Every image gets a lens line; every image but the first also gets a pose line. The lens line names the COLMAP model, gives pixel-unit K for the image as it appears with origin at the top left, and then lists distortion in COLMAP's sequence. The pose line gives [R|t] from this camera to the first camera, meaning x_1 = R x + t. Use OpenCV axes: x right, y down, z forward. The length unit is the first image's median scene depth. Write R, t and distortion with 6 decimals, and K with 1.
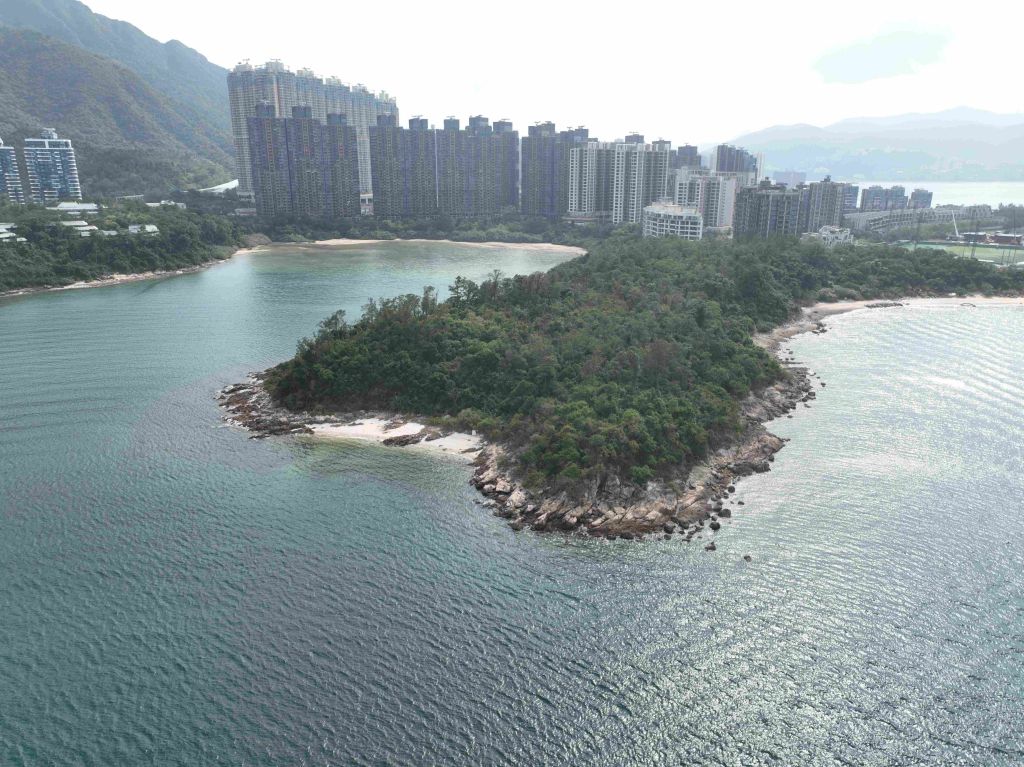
lens RADIAL K [[720.6, 0, 515.5], [0, 720.6, 384.7], [0, 0, 1]] dist [0.003555, 0.006679]
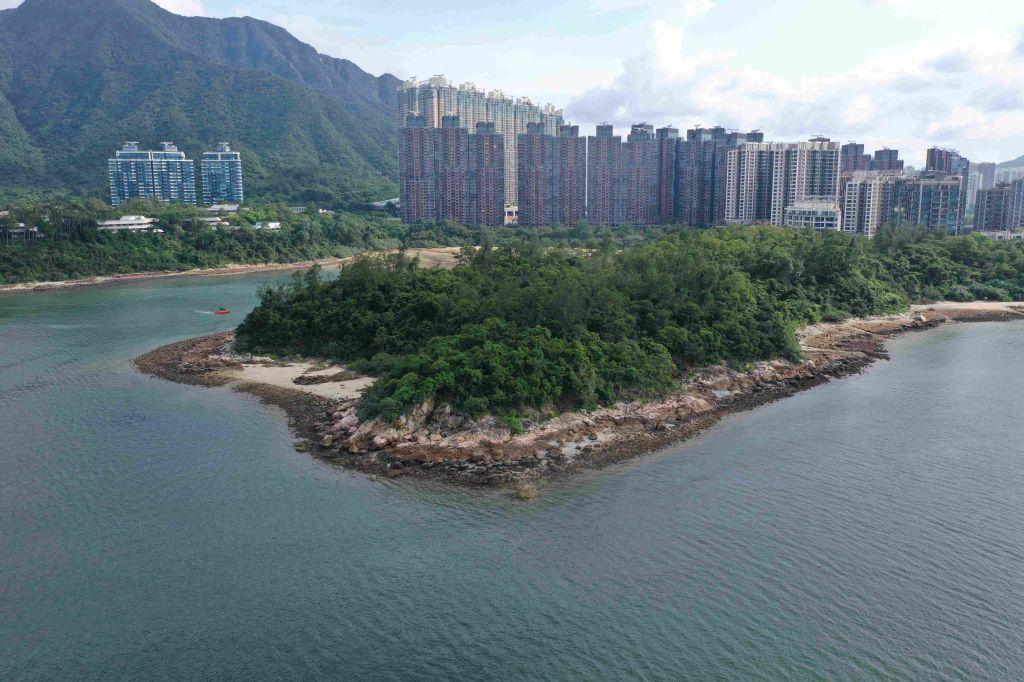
lens RADIAL K [[799.4, 0, 512.0], [0, 799.4, 341.0], [0, 0, 1]] dist [-0.012464, -0.001243]
pose [[0.959673, 0.042735, -0.277850, 0.165391], [-0.074694, 0.991613, -0.105471, 0.049478], [0.271013, 0.121972, 0.954817, 0.016468]]
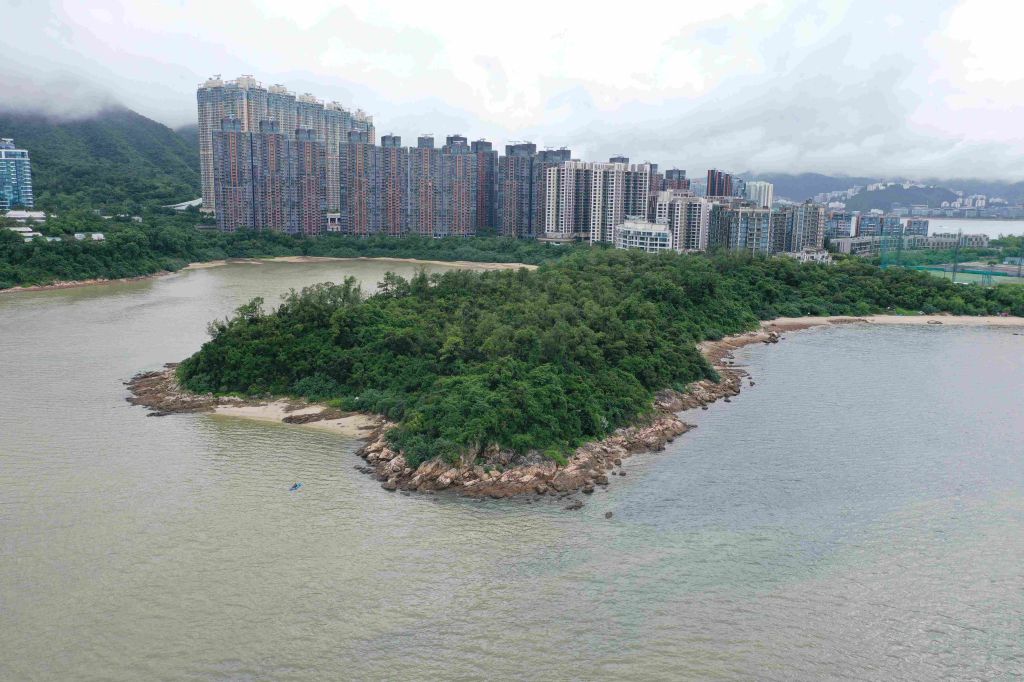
lens RADIAL K [[799.4, 0, 512.0], [0, 799.4, 341.0], [0, 0, 1]] dist [-0.012464, -0.001243]
pose [[0.999845, 0.017588, -0.000697, 0.053605], [-0.017550, 0.993041, -0.116456, 0.038875], [-0.001356, 0.116450, 0.993196, -0.039719]]
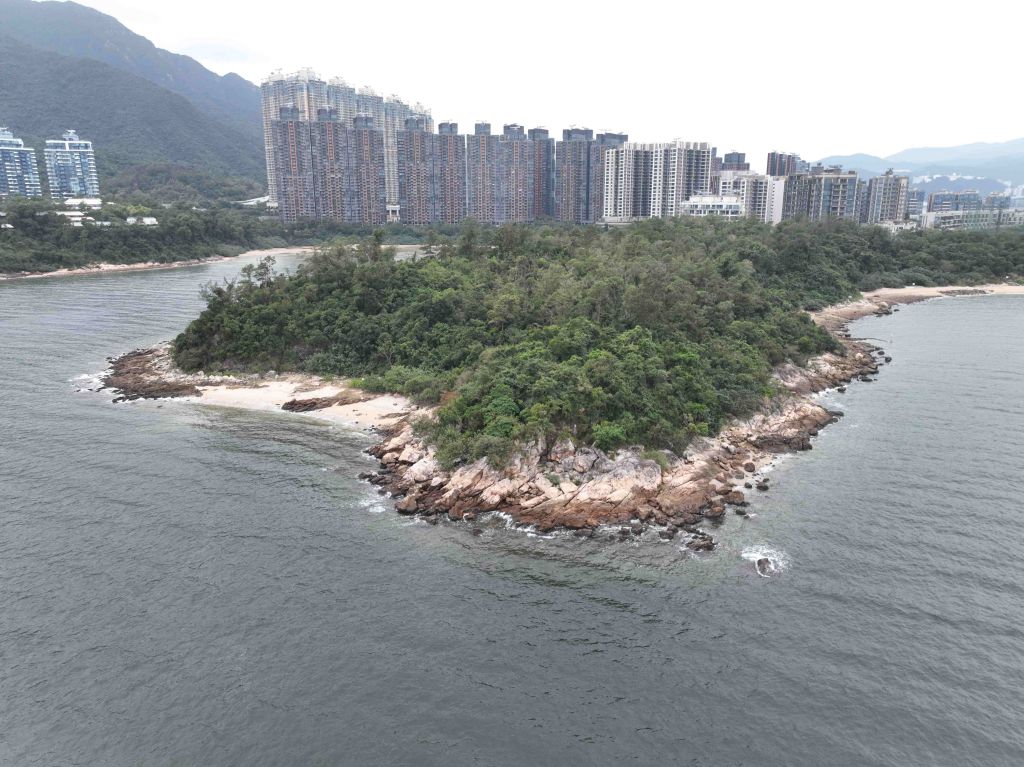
lens RADIAL K [[720.6, 0, 515.5], [0, 720.6, 384.7], [0, 0, 1]] dist [0.003555, 0.006679]
pose [[0.997467, 0.014518, -0.069630, 0.045521], [-0.017740, 0.998789, -0.045892, 0.036458], [0.068880, 0.047011, 0.996517, 0.111856]]
